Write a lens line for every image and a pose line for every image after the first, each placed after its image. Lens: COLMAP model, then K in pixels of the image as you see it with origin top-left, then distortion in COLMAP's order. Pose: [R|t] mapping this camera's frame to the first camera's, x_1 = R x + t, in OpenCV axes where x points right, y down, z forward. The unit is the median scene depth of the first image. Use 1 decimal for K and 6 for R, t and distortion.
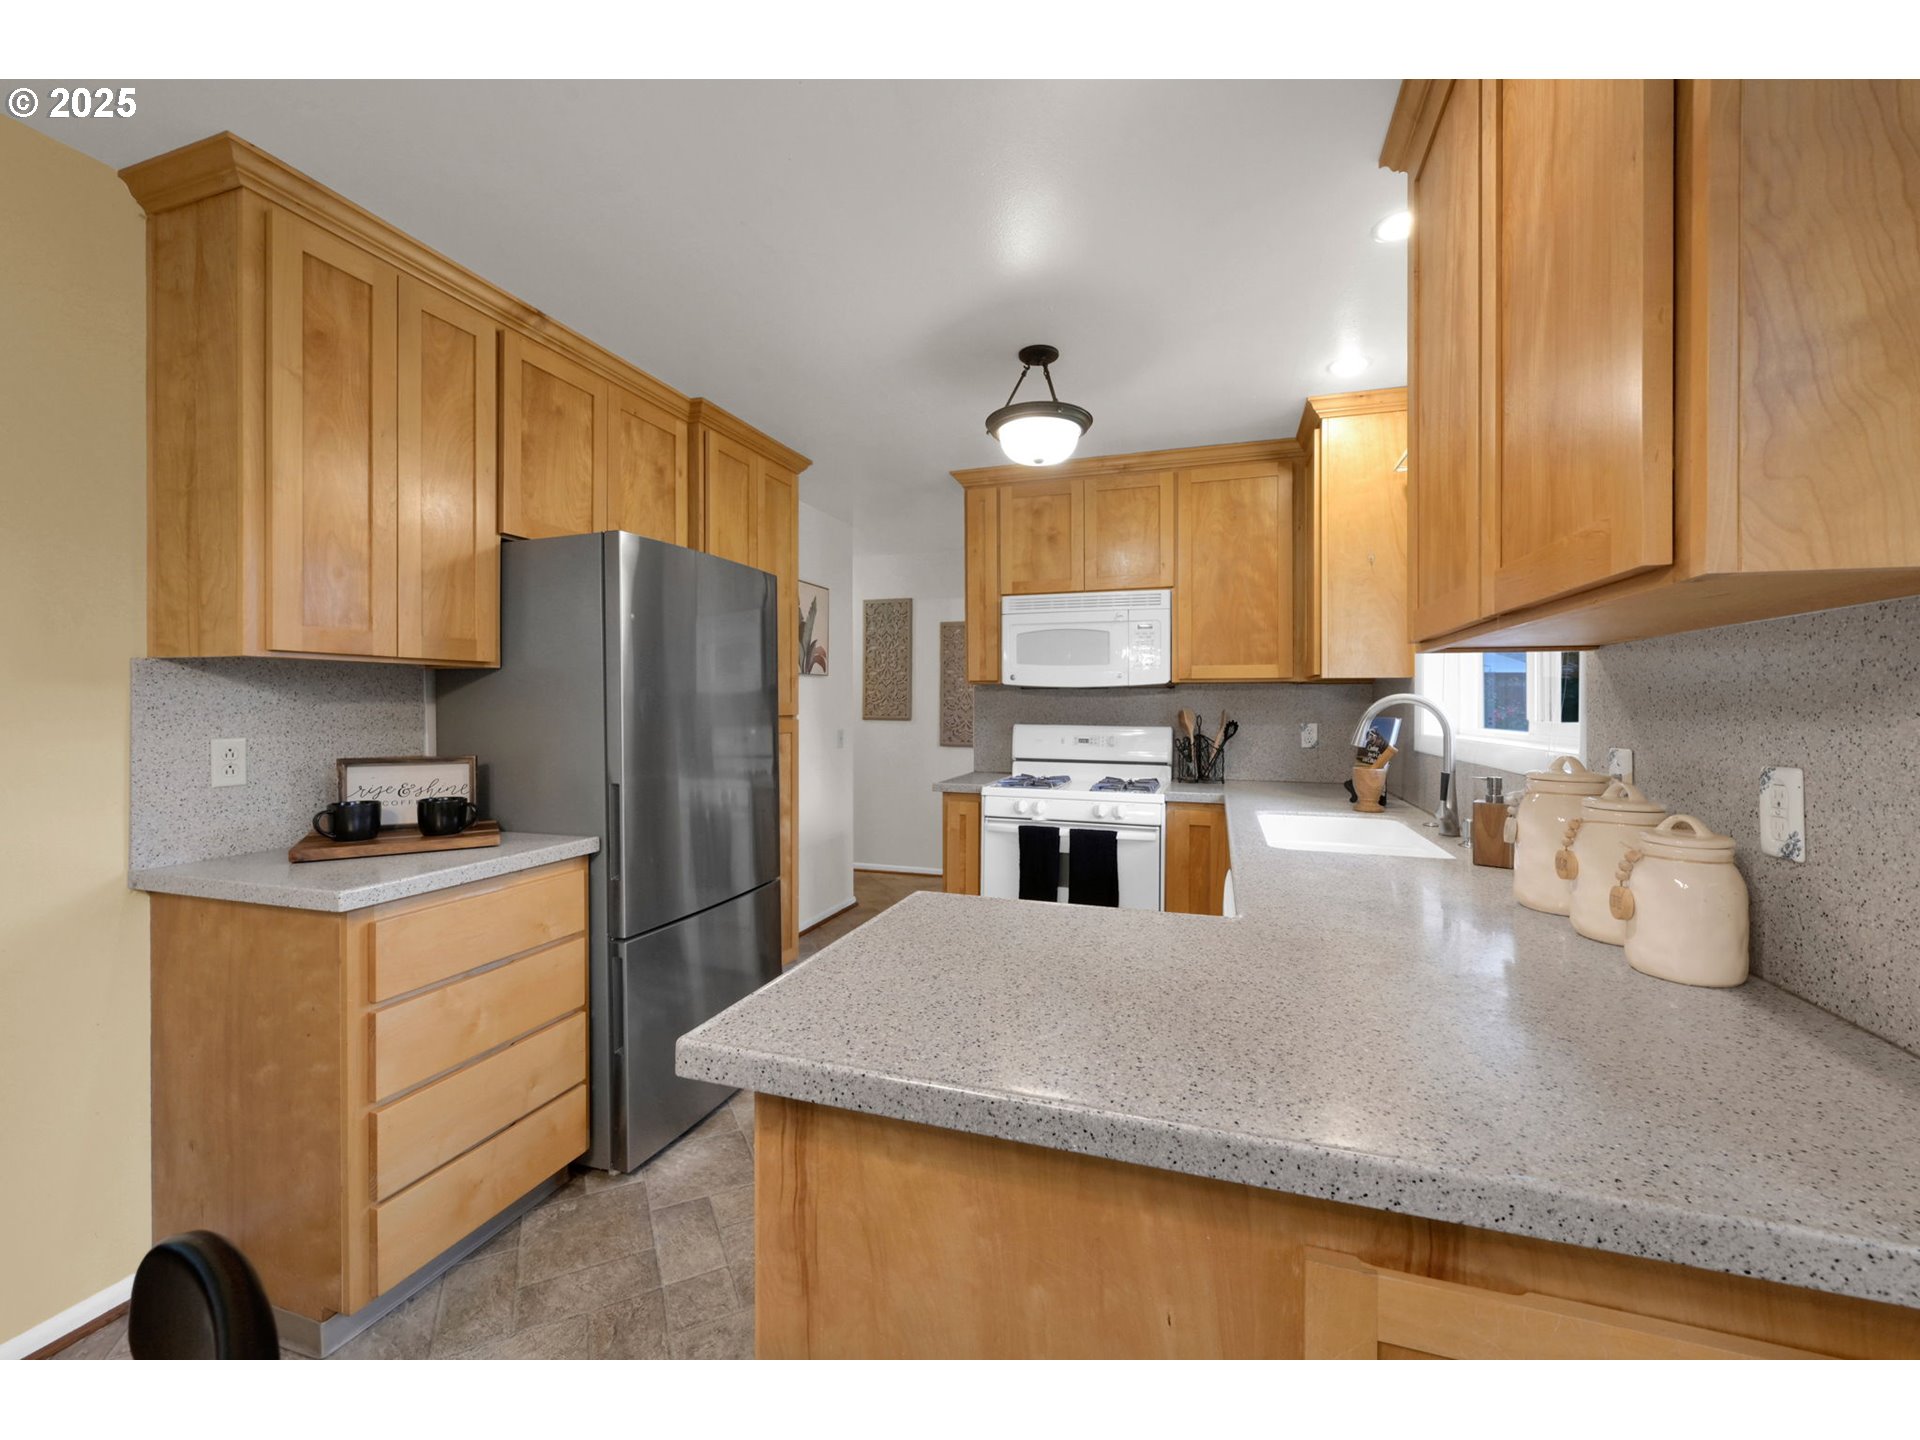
lens RADIAL K [[785.2, 0, 953.1], [0, 785.2, 705.9], [0, 0, 1]] dist [-0.002459, -0.000250]
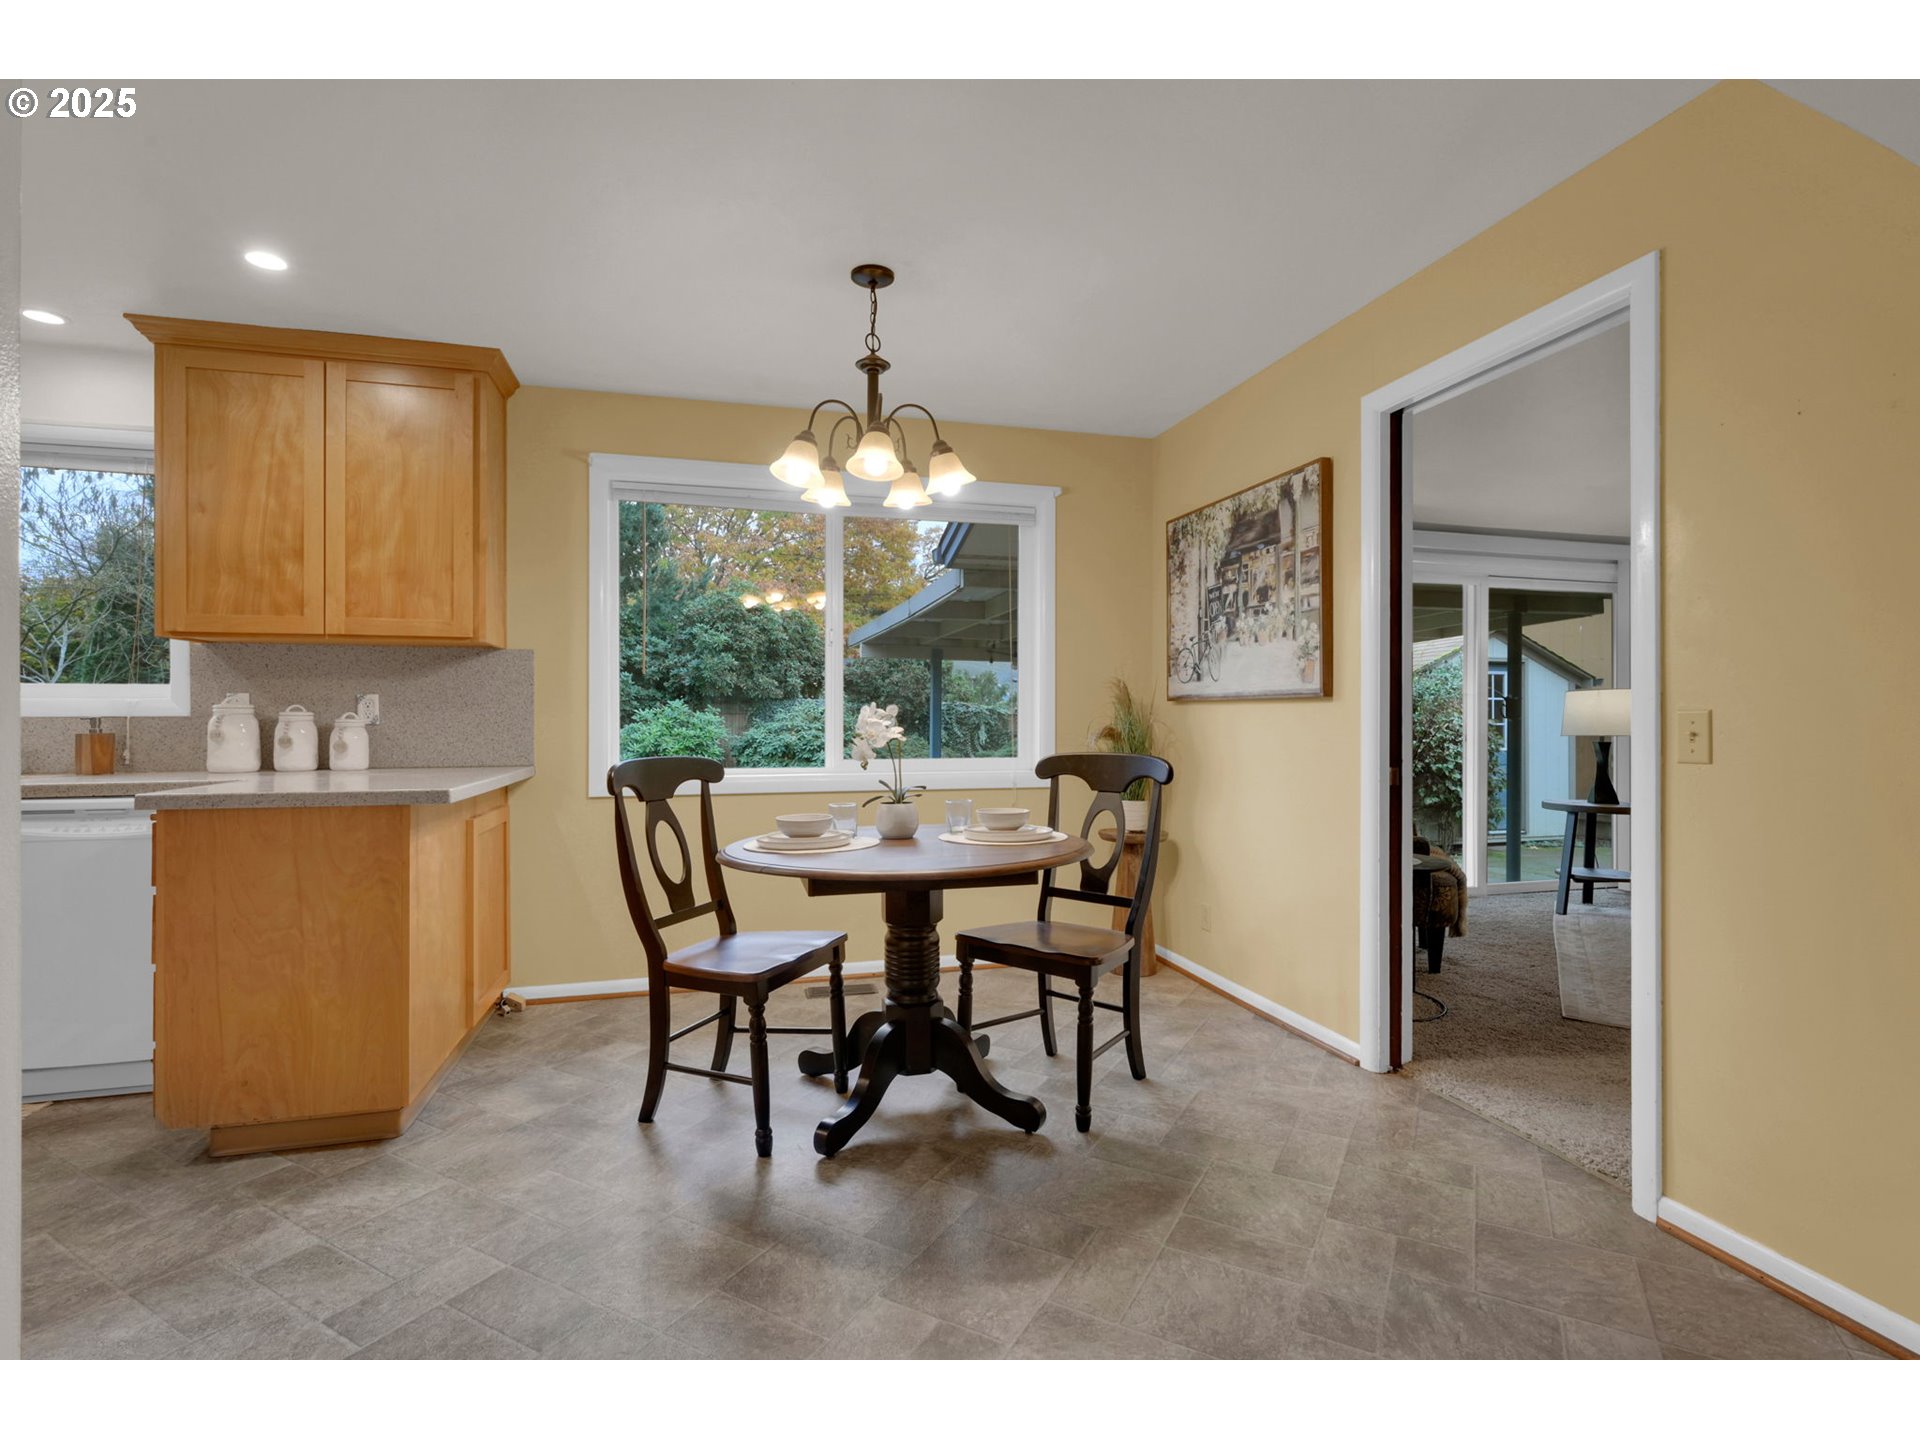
lens RADIAL K [[915.7, 0, 958.0], [0, 915.7, 716.7], [0, 0, 1]] dist [0.000358, 0.000278]
pose [[-0.558149, -0.002277, 0.829738, -0.937767], [0.001419, 0.999992, 0.003699, 0.046438], [-0.829739, 0.003242, -0.558142, 0.325654]]
